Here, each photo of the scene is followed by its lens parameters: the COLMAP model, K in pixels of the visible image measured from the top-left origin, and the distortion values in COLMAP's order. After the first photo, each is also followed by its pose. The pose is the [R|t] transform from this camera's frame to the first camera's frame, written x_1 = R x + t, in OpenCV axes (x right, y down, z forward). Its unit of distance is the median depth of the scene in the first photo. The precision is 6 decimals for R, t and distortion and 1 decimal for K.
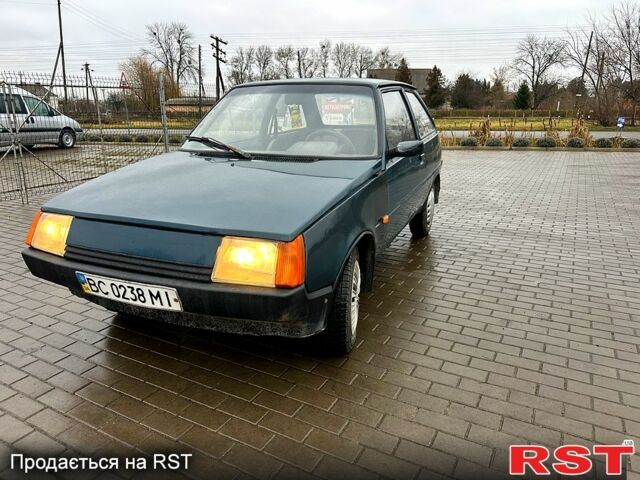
lens RADIAL K [[457.6, 0, 320.0], [0, 457.6, 240.0], [0, 0, 1]] dist [0.009183, 0.001934]
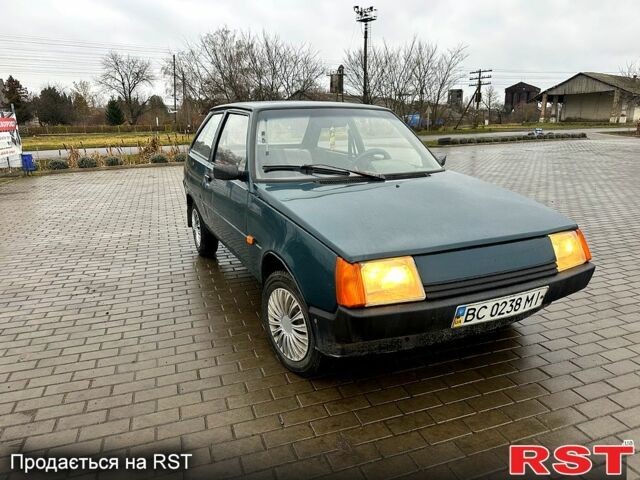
lens RADIAL K [[457.6, 0, 320.0], [0, 457.6, 240.0], [0, 0, 1]] dist [0.009183, 0.001934]
pose [[0.681707, -0.194597, 0.705271, -0.131673], [0.215864, 0.974563, 0.060249, -0.017866], [-0.699055, 0.111171, 0.706373, 0.048832]]
